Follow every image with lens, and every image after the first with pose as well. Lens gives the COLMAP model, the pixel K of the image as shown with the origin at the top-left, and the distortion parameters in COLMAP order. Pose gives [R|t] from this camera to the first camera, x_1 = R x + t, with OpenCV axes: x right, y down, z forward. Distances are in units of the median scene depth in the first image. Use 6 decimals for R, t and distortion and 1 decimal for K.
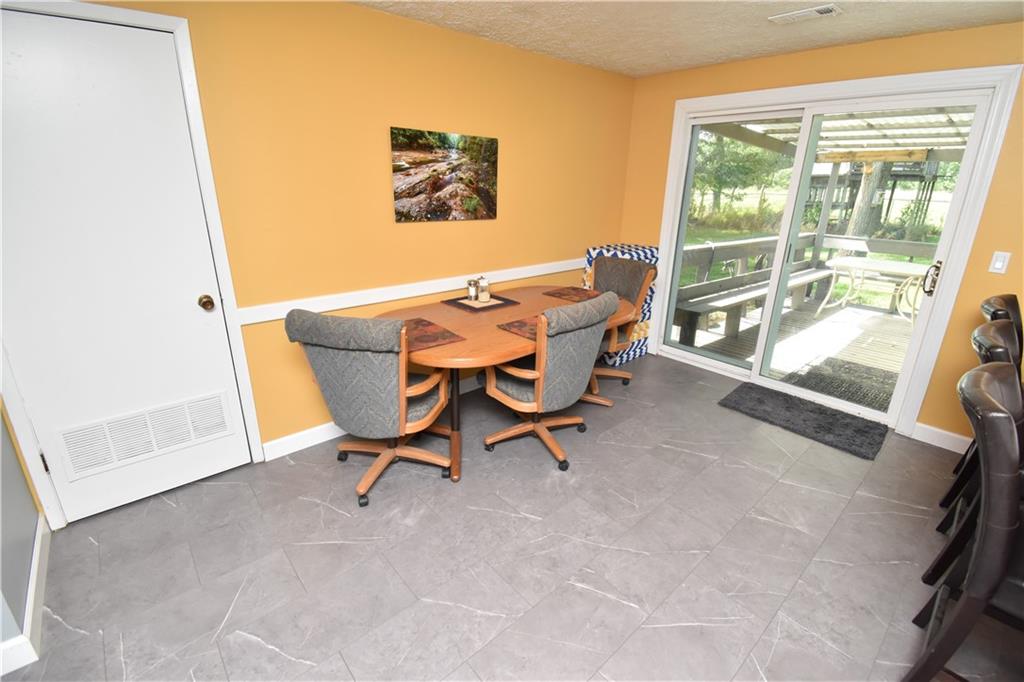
lens RADIAL K [[453.6, 0, 515.3], [0, 453.6, 332.8], [0, 0, 1]] dist [0.022533, -0.027120]
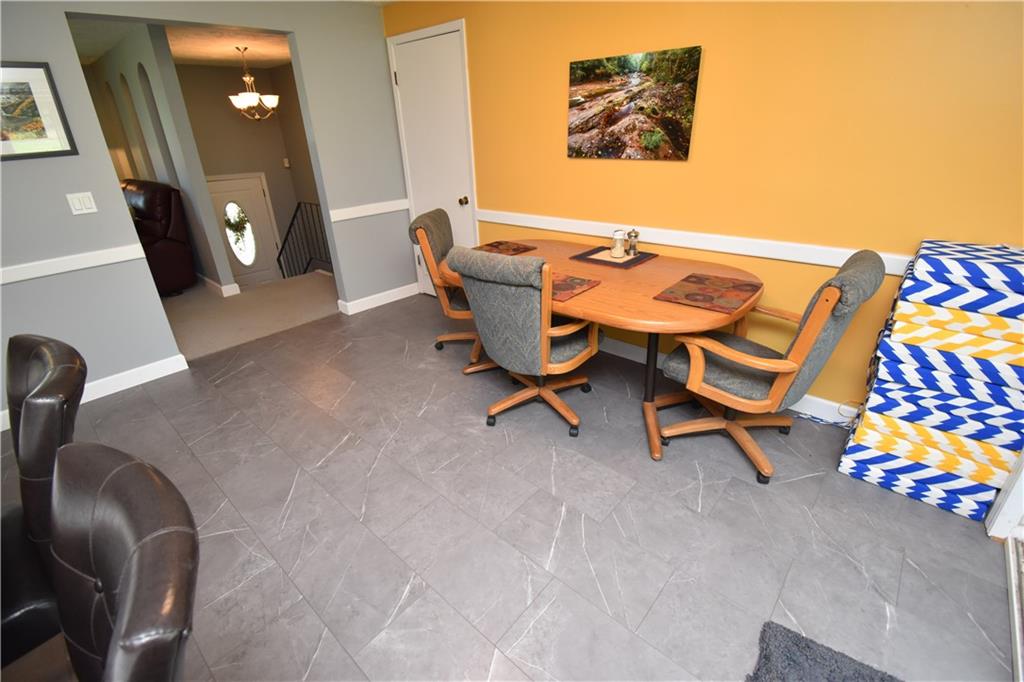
lens RADIAL K [[453.6, 0, 515.3], [0, 453.6, 332.8], [0, 0, 1]] dist [0.022533, -0.027120]
pose [[0.121874, 0.387030, -0.913977, 0.812633], [-0.277836, 0.897332, 0.342933, -0.195681], [0.952866, 0.212141, 0.216893, 0.702358]]
